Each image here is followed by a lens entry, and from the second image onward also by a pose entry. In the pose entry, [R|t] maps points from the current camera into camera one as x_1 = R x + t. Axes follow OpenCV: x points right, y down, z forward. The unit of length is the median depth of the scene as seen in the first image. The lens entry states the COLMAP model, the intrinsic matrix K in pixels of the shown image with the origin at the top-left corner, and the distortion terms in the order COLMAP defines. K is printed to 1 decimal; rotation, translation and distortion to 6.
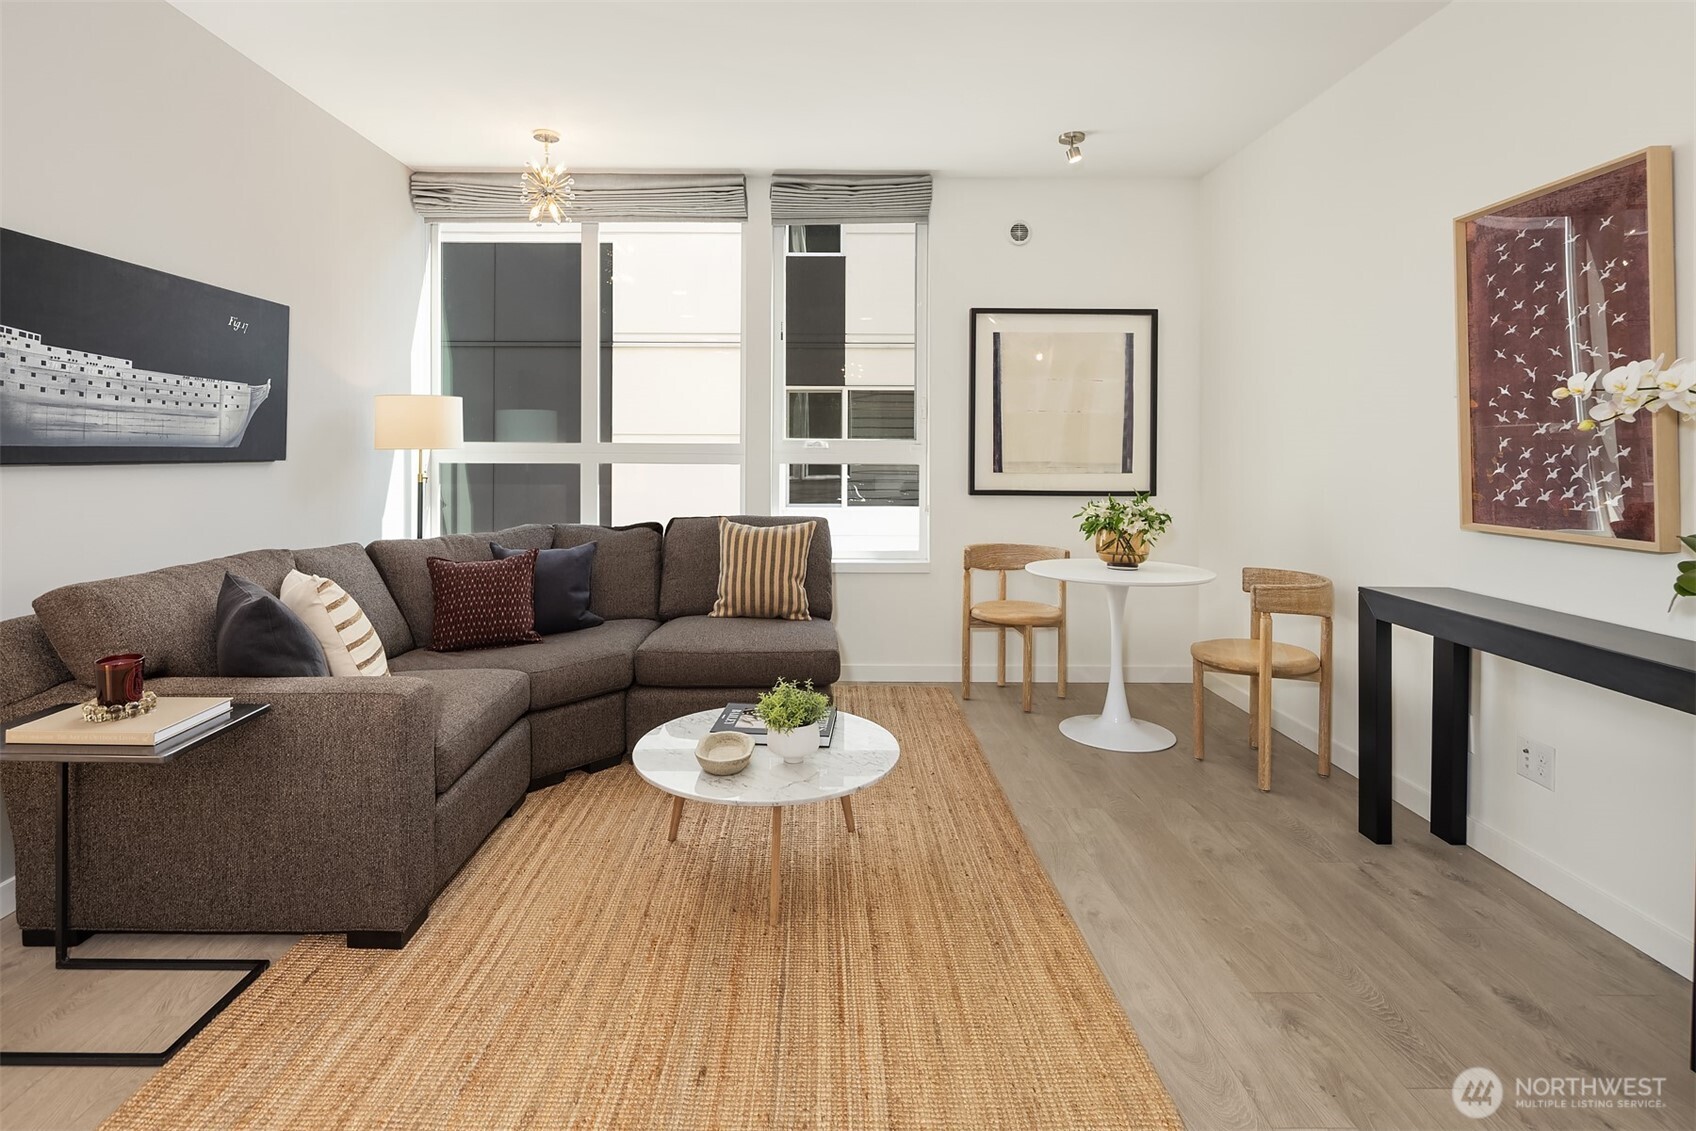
lens RADIAL K [[837.2, 0, 842.6], [0, 837.2, 462.5], [0, 0, 1]] dist [0.000935, -0.000193]
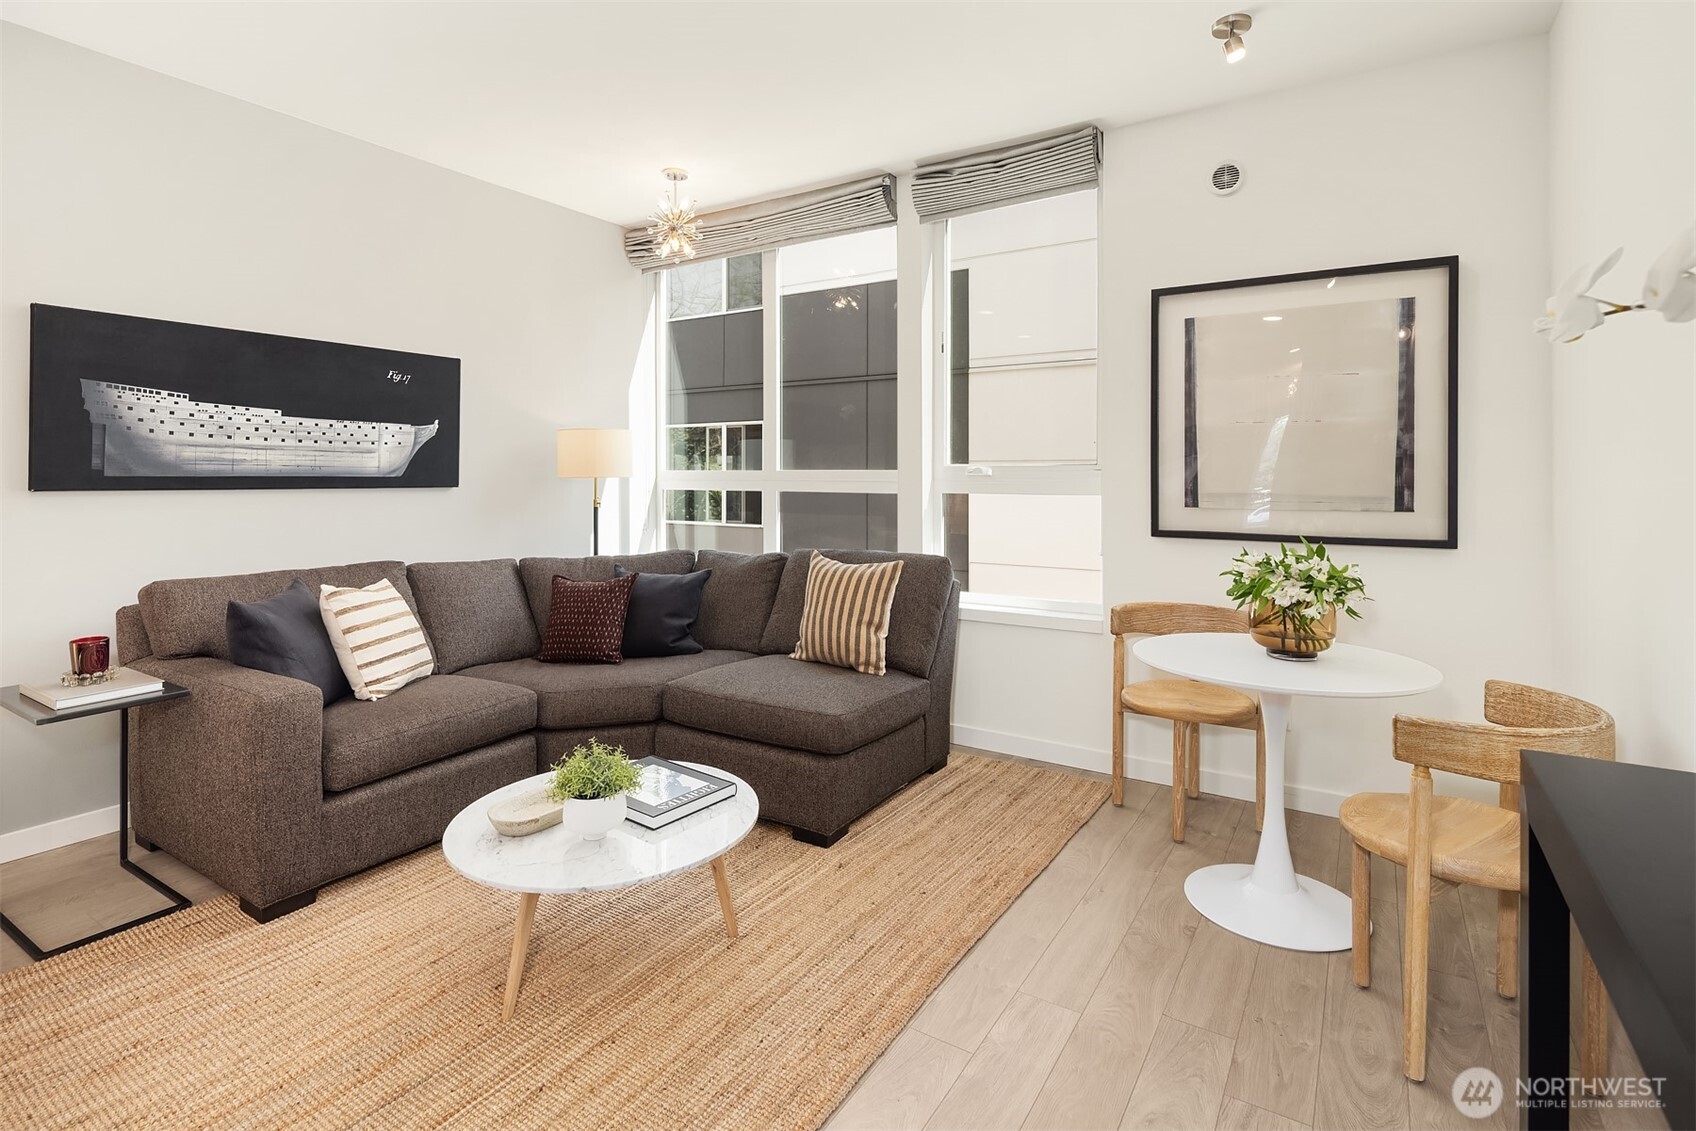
lens RADIAL K [[830.0, 0, 853.3], [0, 830.0, 488.4], [0, 0, 1]] dist [-0.003094, -0.000810]
pose [[0.841452, 0.005257, -0.540306, 0.432702], [-0.005914, 0.999982, 0.000520, -0.004437], [0.540299, 0.002758, 0.841469, 0.289932]]
